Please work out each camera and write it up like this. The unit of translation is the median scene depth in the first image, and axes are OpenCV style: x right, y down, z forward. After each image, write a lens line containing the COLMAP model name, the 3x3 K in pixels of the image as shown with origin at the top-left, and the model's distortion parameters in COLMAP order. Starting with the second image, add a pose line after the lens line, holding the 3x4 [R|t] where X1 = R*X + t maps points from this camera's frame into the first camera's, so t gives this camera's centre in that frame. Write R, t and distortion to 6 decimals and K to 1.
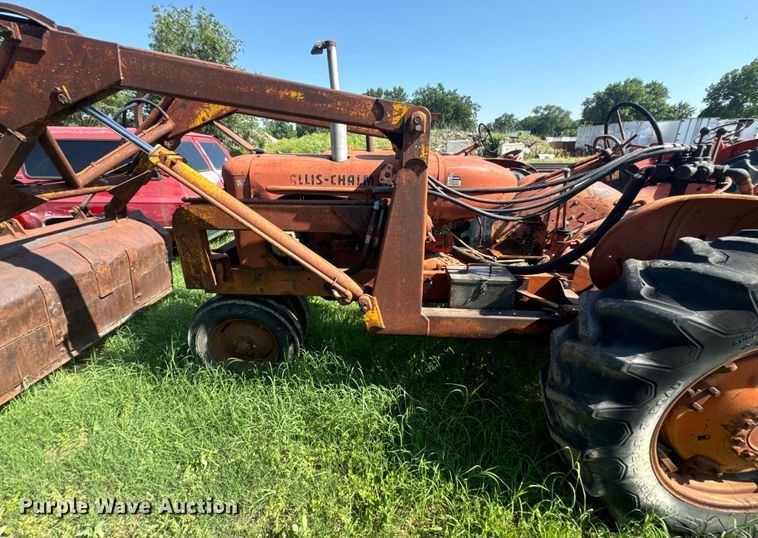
lens RADIAL K [[301.3, 0, 378.0], [0, 301.3, 254.0], [0, 0, 1]] dist [-0.006271, 0.002767]
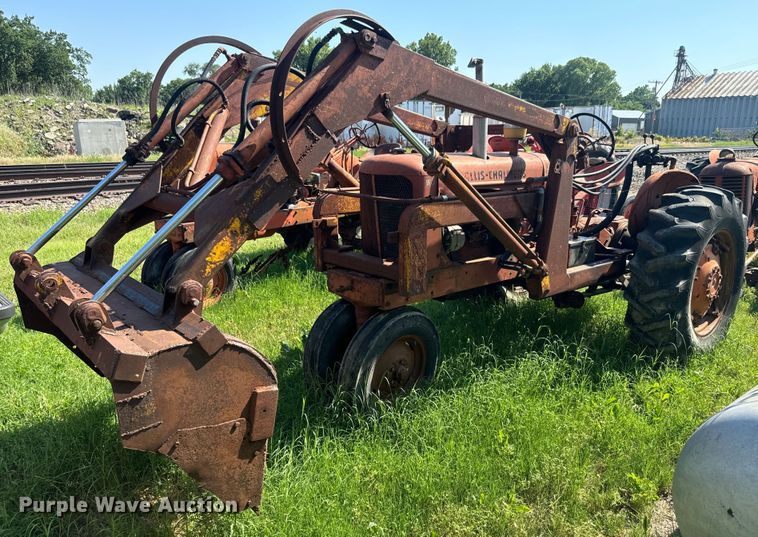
lens RADIAL K [[562.3, 0, 391.2], [0, 562.3, 275.7], [0, 0, 1]] dist [0.063078, -0.075368]
pose [[0.714378, -0.163417, 0.680411, -1.929959], [0.225783, 0.974173, -0.003083, 0.047269], [-0.662334, 0.155827, 0.732824, -0.251586]]
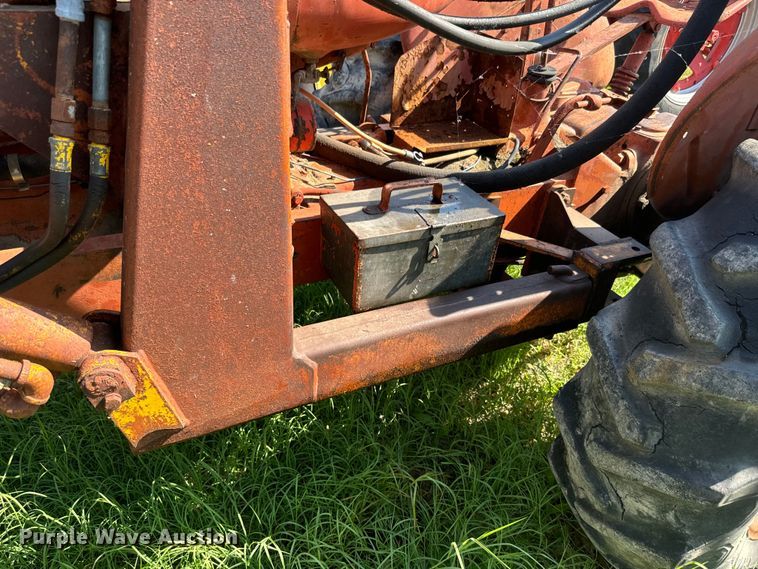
lens RADIAL K [[535.9, 0, 376.5], [0, 535.9, 284.4], [0, 0, 1]] dist [0.033405, -0.051360]
pose [[0.869822, -0.222002, 0.440596, -0.025207], [0.084099, 0.946689, 0.310978, -0.058687], [-0.486145, -0.233442, 0.842121, 0.435372]]
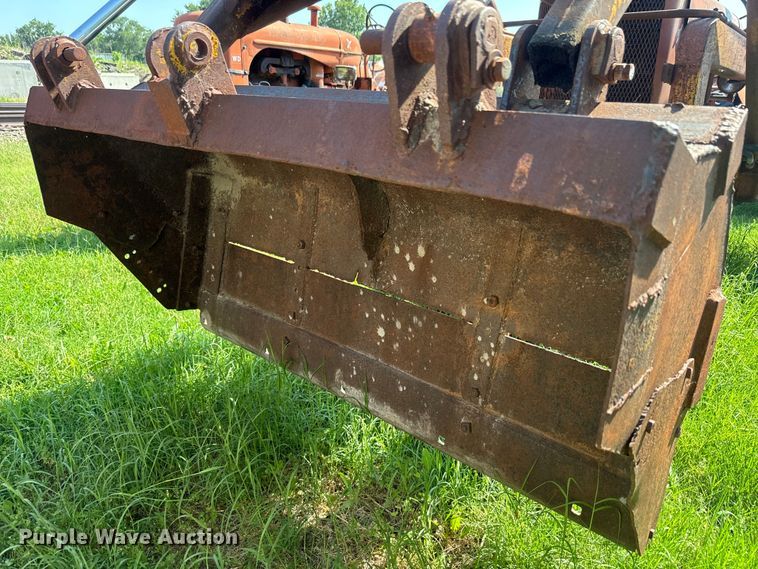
lens RADIAL K [[535.9, 0, 379.0], [0, 535.9, 286.1], [0, 0, 1]] dist [0.033405, -0.051360]
pose [[0.618425, -0.231682, 0.750915, -1.924046], [0.224231, 0.967852, 0.113946, 0.080594], [-0.753174, 0.097911, 0.650494, 0.821323]]
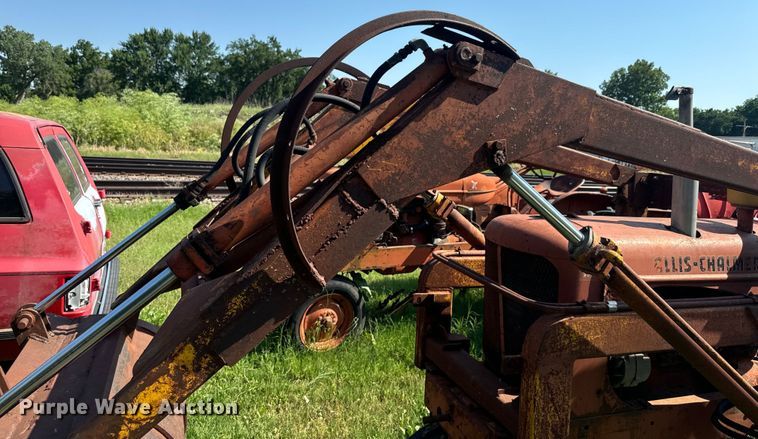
lens RADIAL K [[535.5, 0, 377.4], [0, 535.5, 155.6], [0, 0, 1]] dist [0.021702, -0.032967]
pose [[0.922340, 0.047146, 0.383493, -1.334238], [0.067343, 0.957720, -0.279709, -0.189058], [-0.380466, 0.283812, 0.880168, 0.120094]]
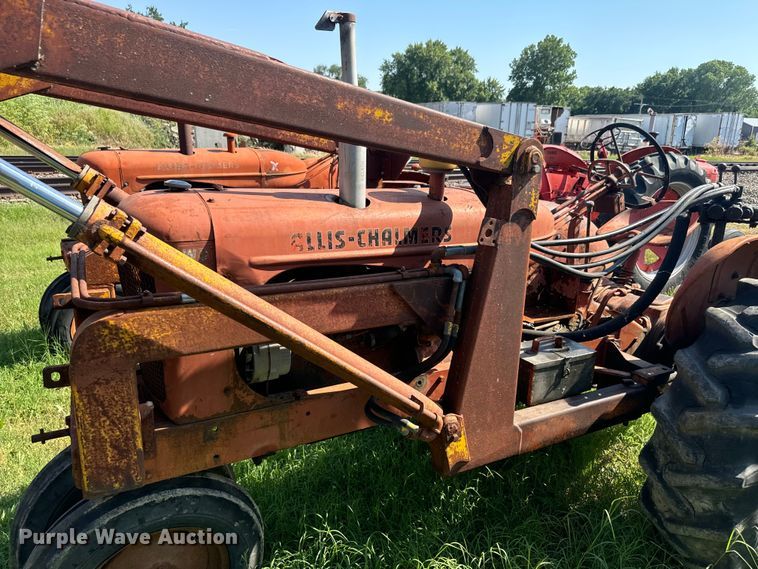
lens RADIAL K [[535.9, 0, 376.4], [0, 535.9, 287.6], [0, 0, 1]] dist [0.033405, -0.051360]
pose [[0.851220, -0.115606, 0.511918, -0.680365], [0.139767, 0.990145, -0.008803, -0.135572], [-0.505855, 0.079043, 0.858989, 0.077700]]
